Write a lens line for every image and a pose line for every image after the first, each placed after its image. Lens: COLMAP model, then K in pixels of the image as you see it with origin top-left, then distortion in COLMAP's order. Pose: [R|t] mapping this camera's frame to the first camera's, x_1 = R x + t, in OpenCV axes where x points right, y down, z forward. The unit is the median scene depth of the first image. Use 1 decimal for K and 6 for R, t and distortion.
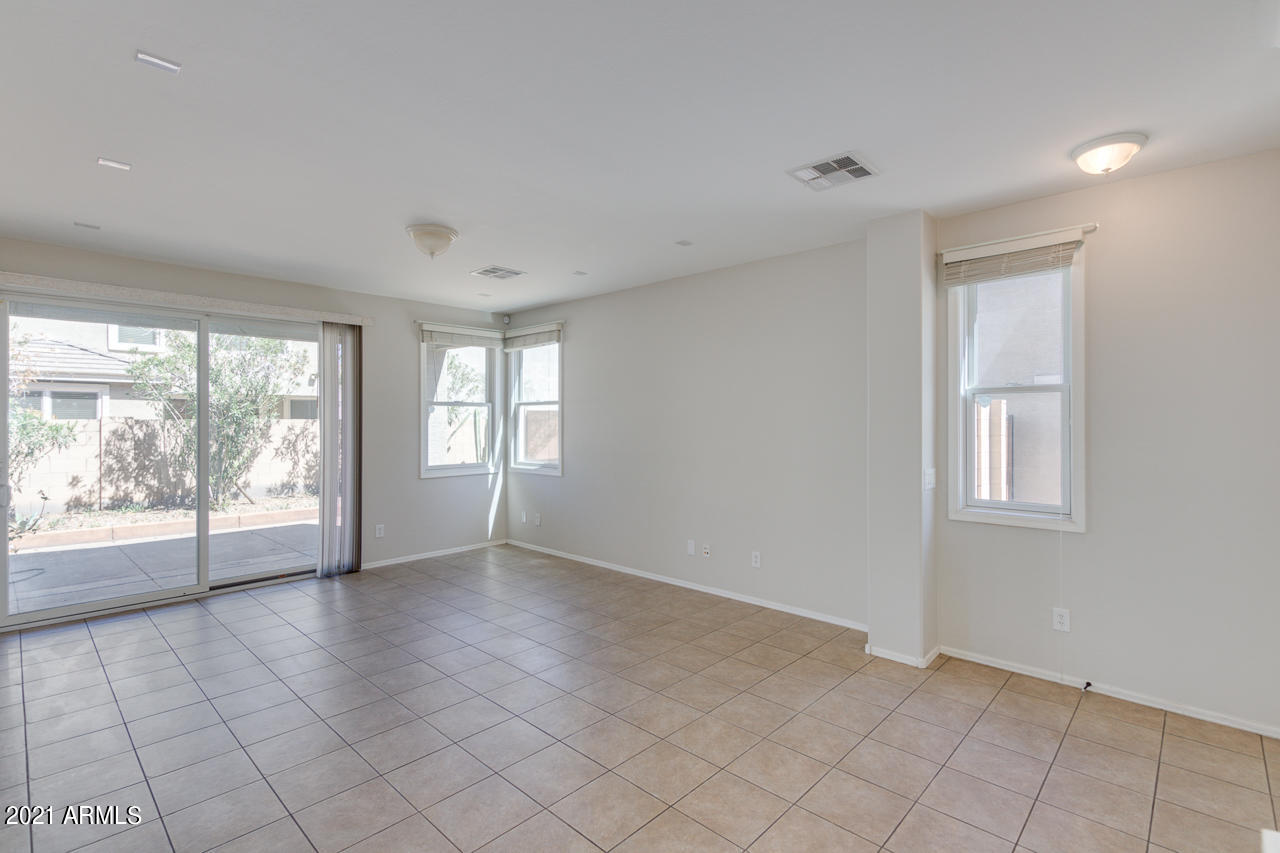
lens RADIAL K [[587.0, 0, 643.5], [0, 587.0, 421.9], [0, 0, 1]] dist [0.009786, 0.000620]
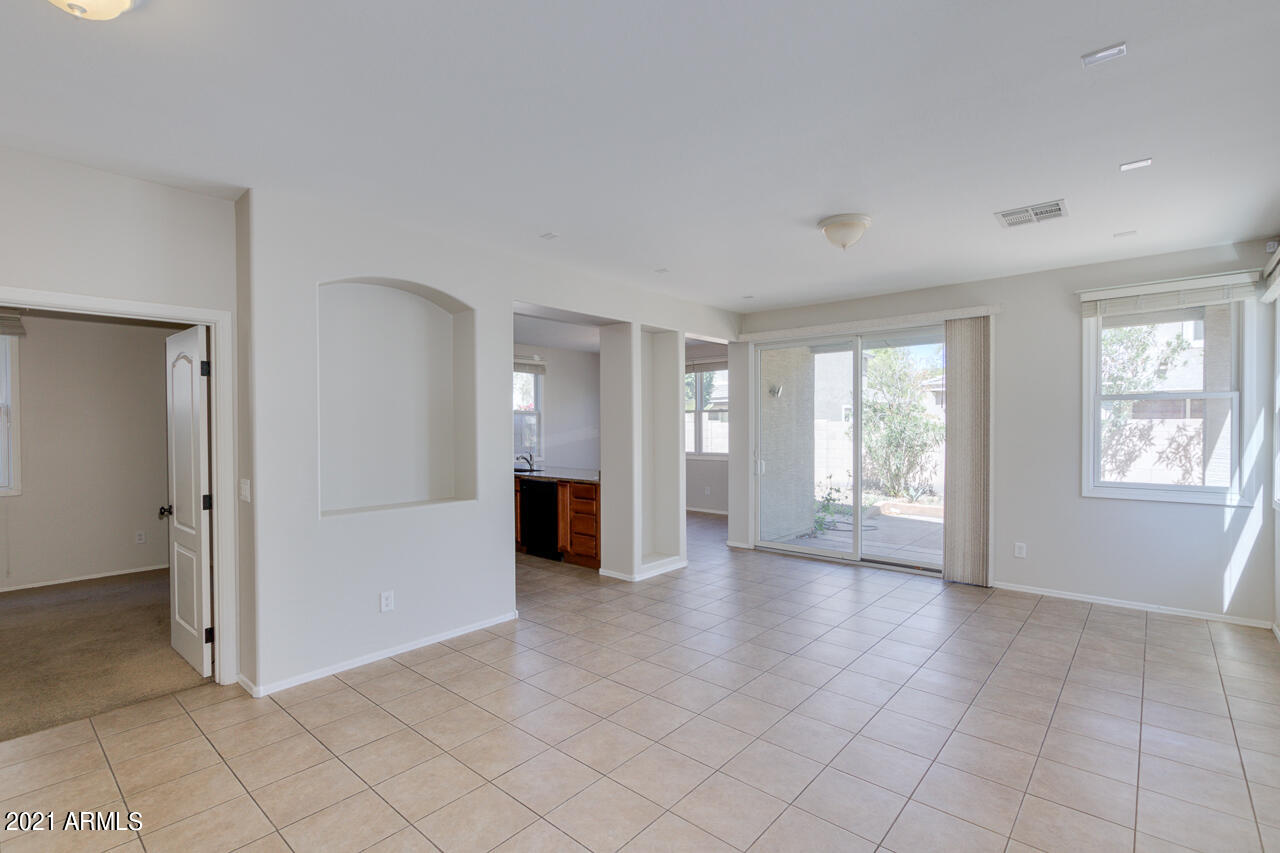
lens RADIAL K [[587.0, 0, 647.2], [0, 587.0, 426.9], [0, 0, 1]] dist [0.009786, 0.000620]
pose [[0.049995, 0.008339, -0.998715, 0.279184], [0.002827, 0.999960, 0.008491, -0.001639], [0.998745, -0.003248, 0.049969, 0.305268]]
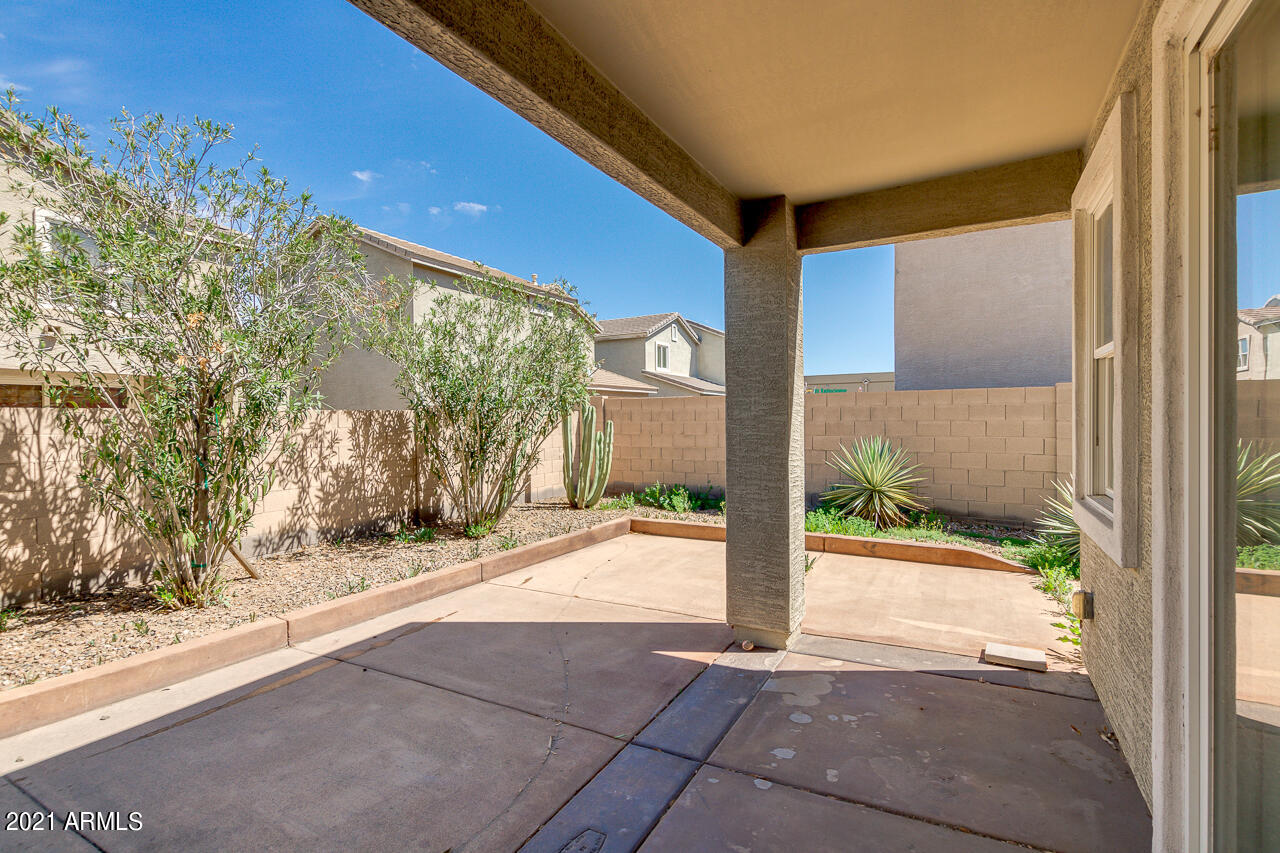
lens RADIAL K [[587.0, 0, 650.4], [0, 587.0, 421.7], [0, 0, 1]] dist [0.009786, 0.000620]
pose [[0.963702, -0.004595, 0.266940, -0.621290], [0.003367, 0.999982, 0.005058, 0.009211], [-0.266958, -0.003976, 0.963700, 0.575055]]
